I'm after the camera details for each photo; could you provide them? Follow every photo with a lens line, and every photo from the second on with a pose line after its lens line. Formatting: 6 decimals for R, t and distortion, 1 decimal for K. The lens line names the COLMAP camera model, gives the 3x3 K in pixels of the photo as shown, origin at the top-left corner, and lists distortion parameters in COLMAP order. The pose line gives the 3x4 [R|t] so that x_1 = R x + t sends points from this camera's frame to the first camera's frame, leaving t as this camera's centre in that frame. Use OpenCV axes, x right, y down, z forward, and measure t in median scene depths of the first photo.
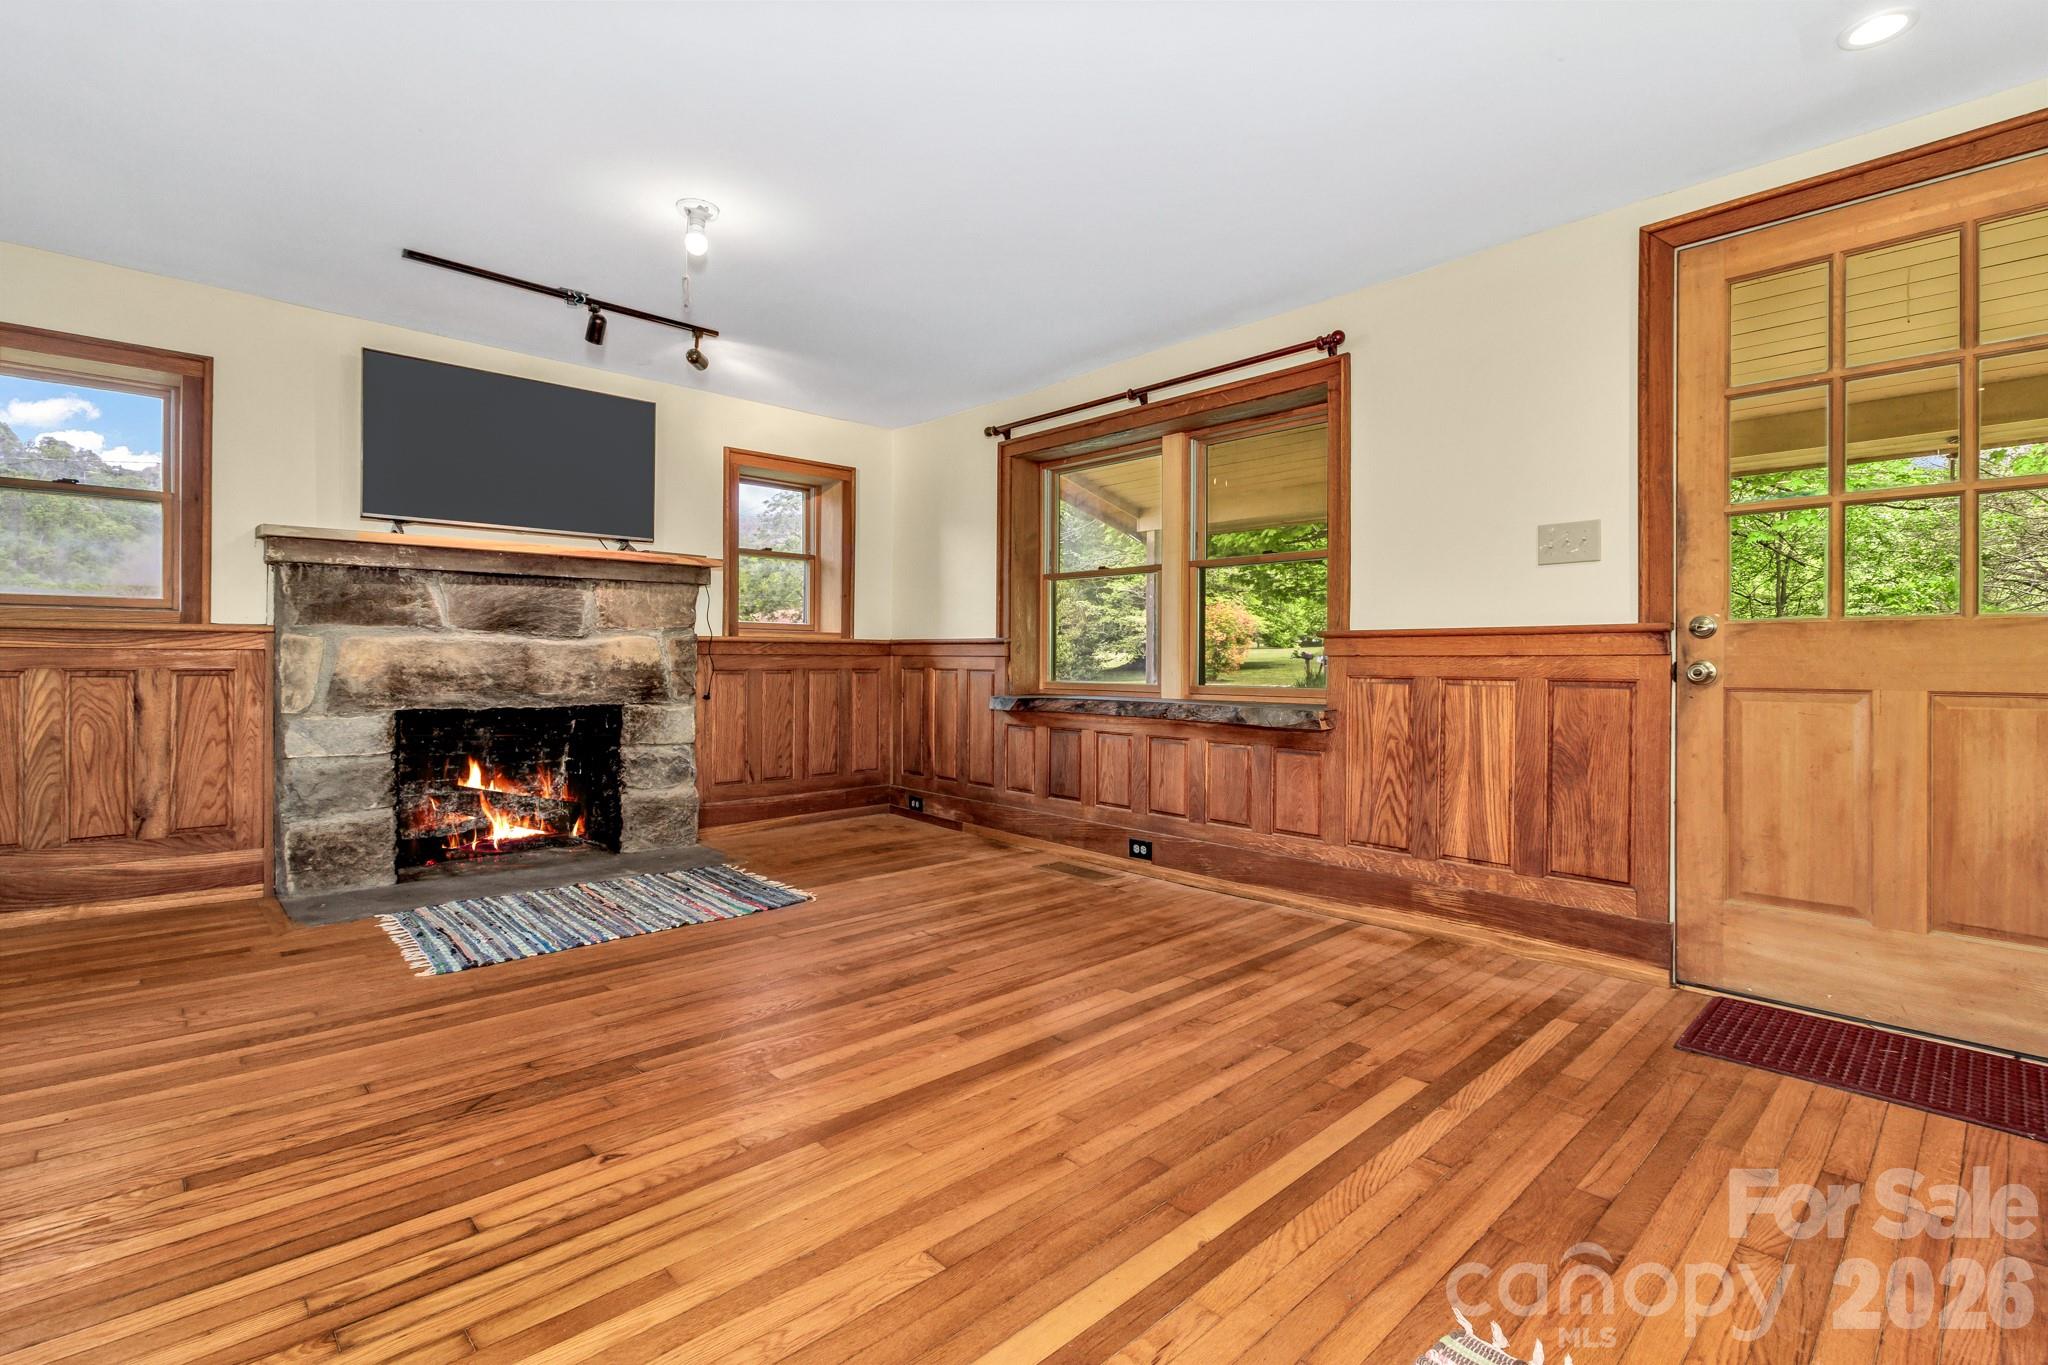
lens RADIAL K [[943.3, 0, 1028.6], [0, 943.3, 657.3], [0, 0, 1]] dist [0.001195, 0.000560]
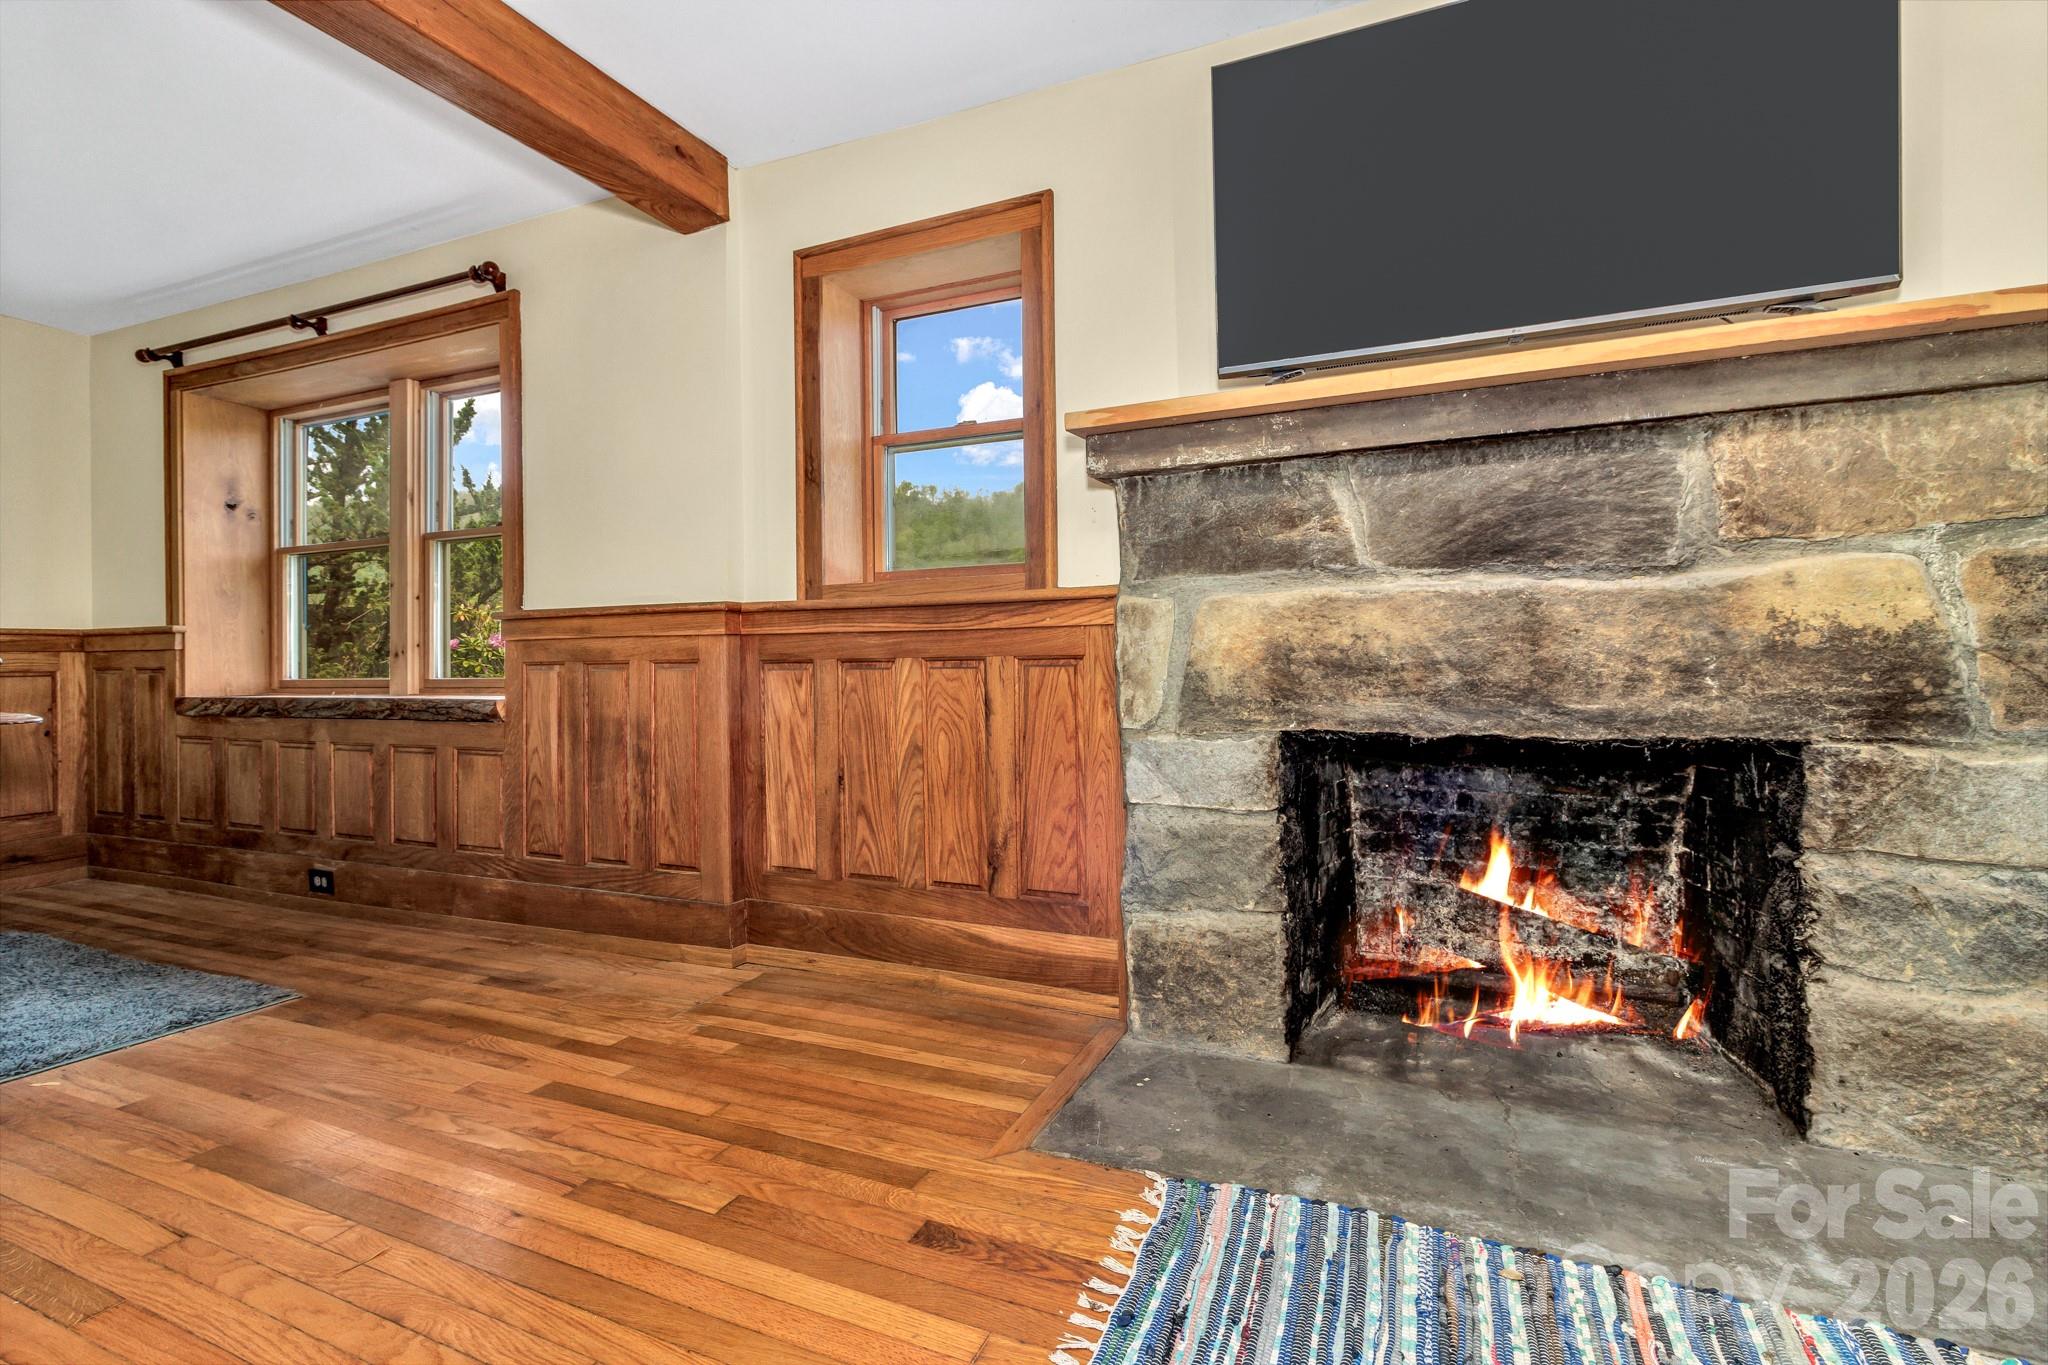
lens RADIAL K [[943.3, 0, 1028.6], [0, 943.3, 657.3], [0, 0, 1]] dist [0.001195, 0.000560]
pose [[0.394800, -0.016302, -0.918622, -0.246057], [0.018013, 0.999788, -0.010001, 0.018160], [0.918590, -0.012598, 0.395010, 0.674676]]
